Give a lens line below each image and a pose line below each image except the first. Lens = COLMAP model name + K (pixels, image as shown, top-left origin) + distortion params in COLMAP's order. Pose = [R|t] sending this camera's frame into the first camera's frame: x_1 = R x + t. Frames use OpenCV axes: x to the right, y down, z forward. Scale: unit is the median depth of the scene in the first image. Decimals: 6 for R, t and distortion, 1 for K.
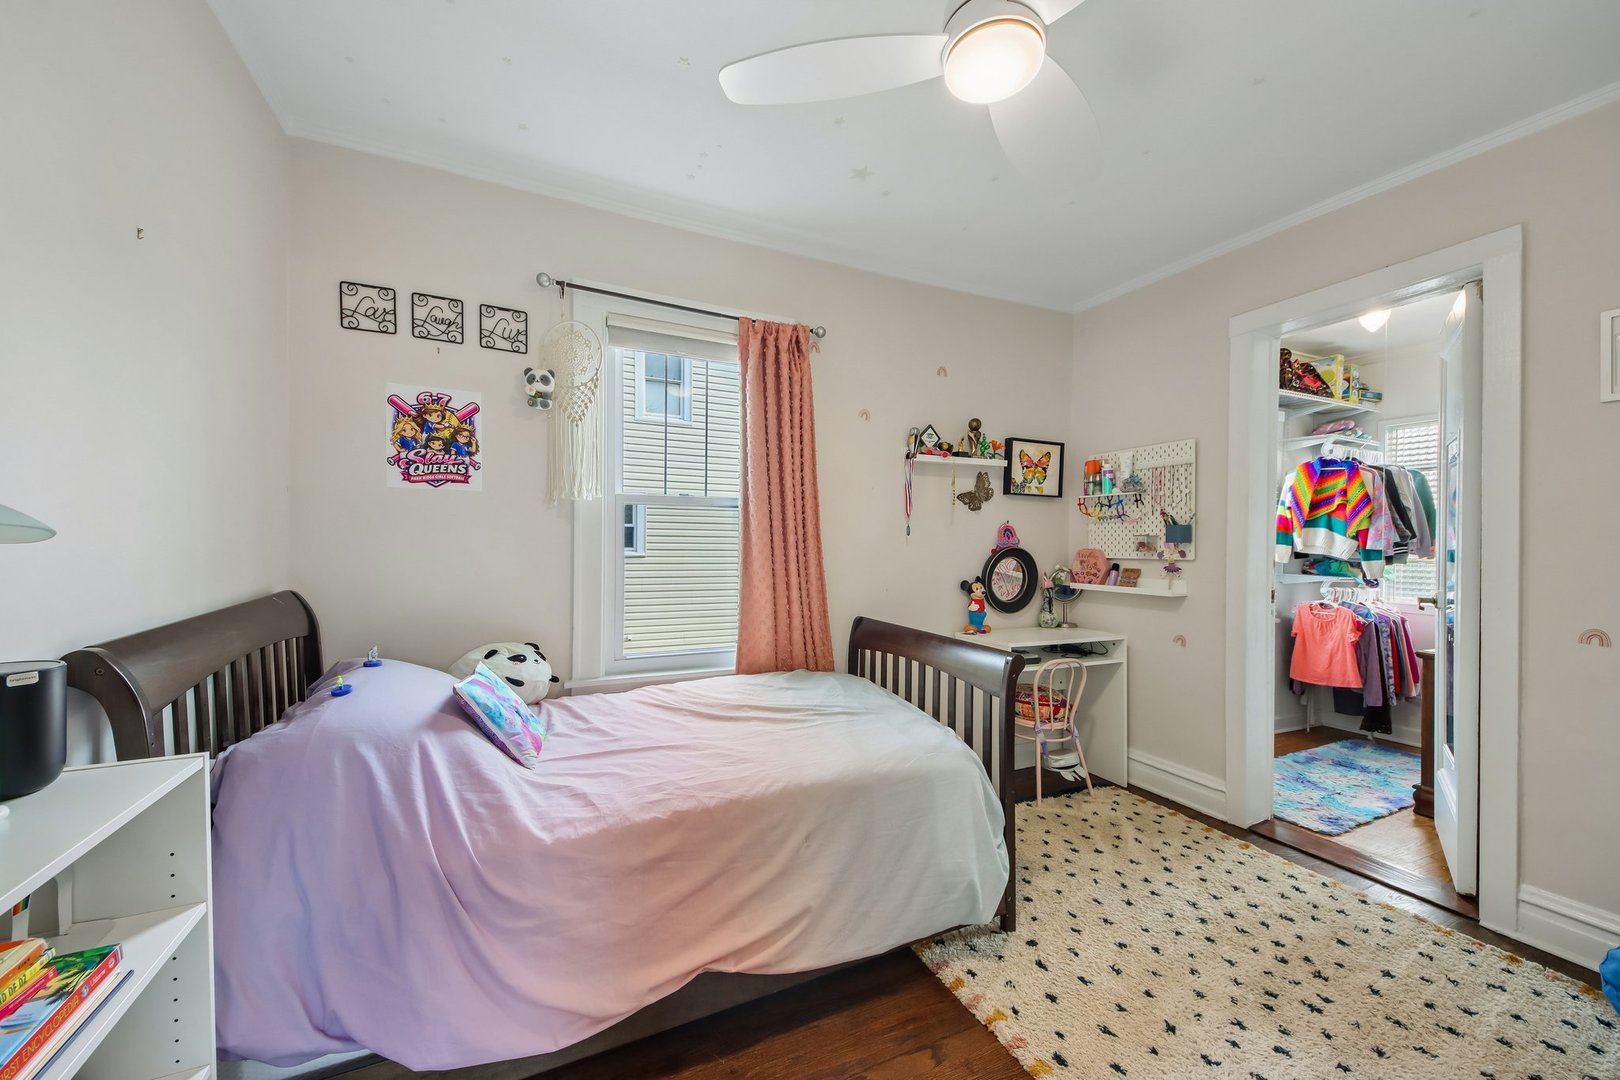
lens RADIAL K [[604.9, 0, 828.0], [0, 604.9, 548.0], [0, 0, 1]] dist [0.027506, -0.001352]
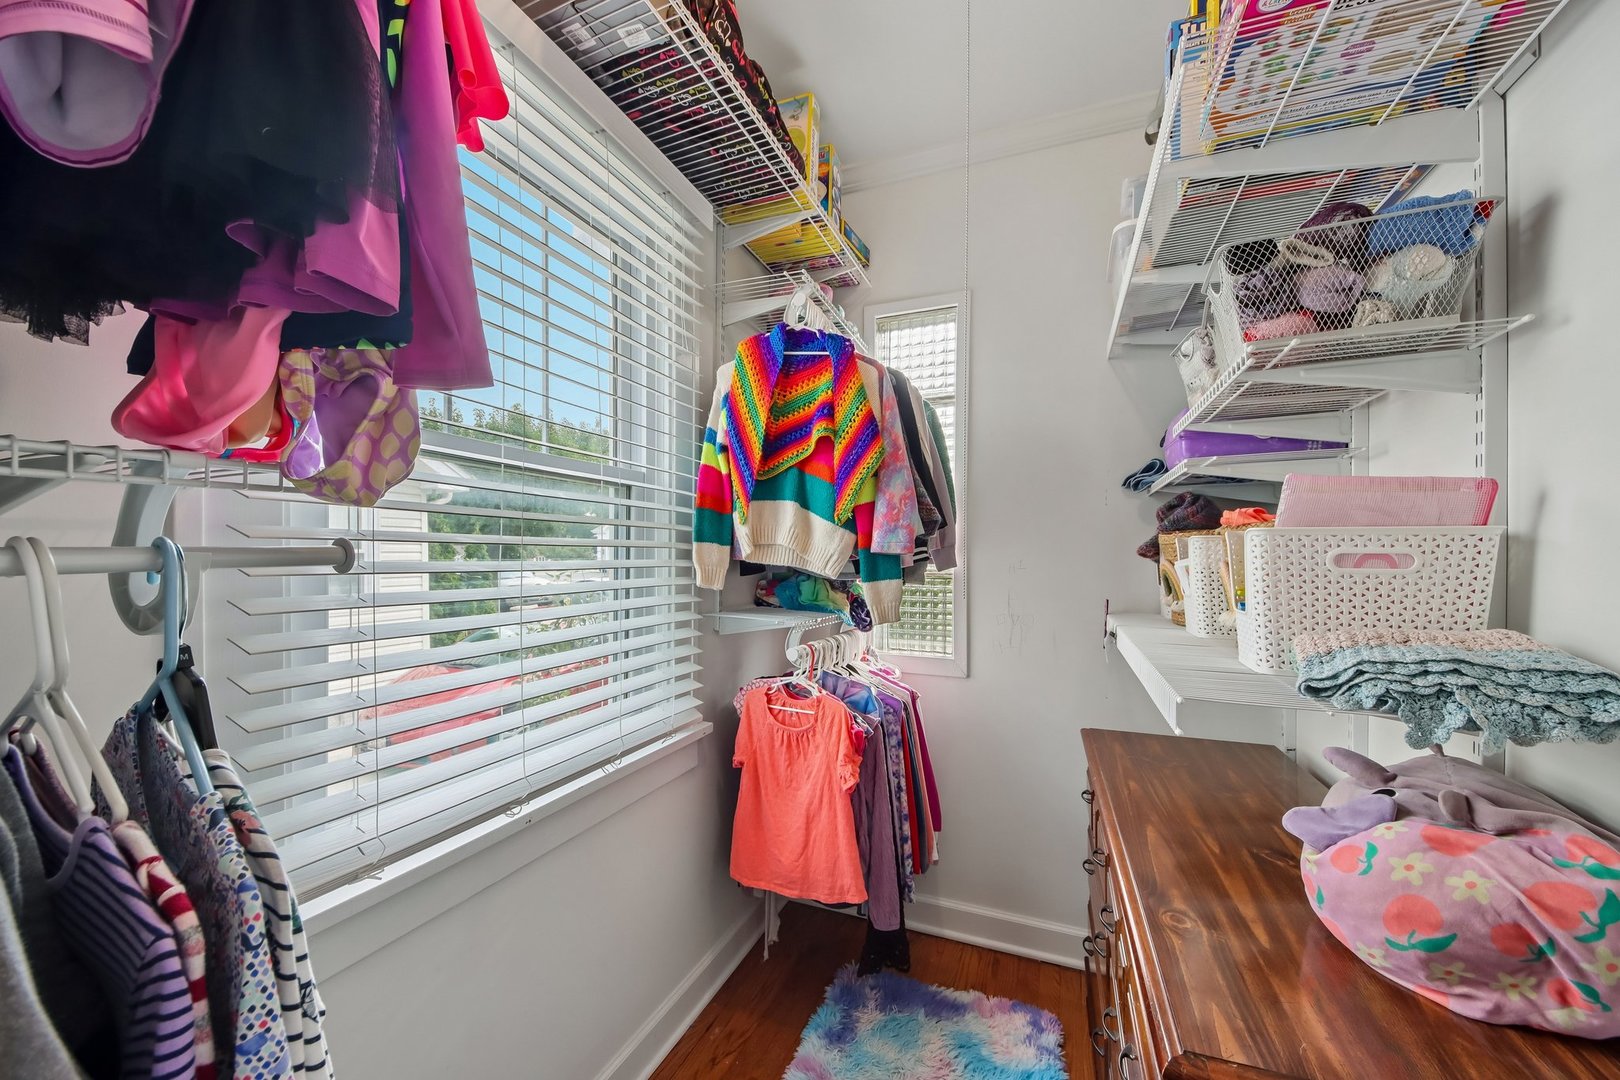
lens RADIAL K [[604.9, 0, 803.6], [0, 604.9, 552.8], [0, 0, 1]] dist [0.027506, -0.001352]
pose [[0.757144, -0.005081, 0.653228, 0.559941], [0.009688, 0.999947, -0.003451, 0.002877], [-0.653176, 0.008941, 0.757153, 0.704050]]
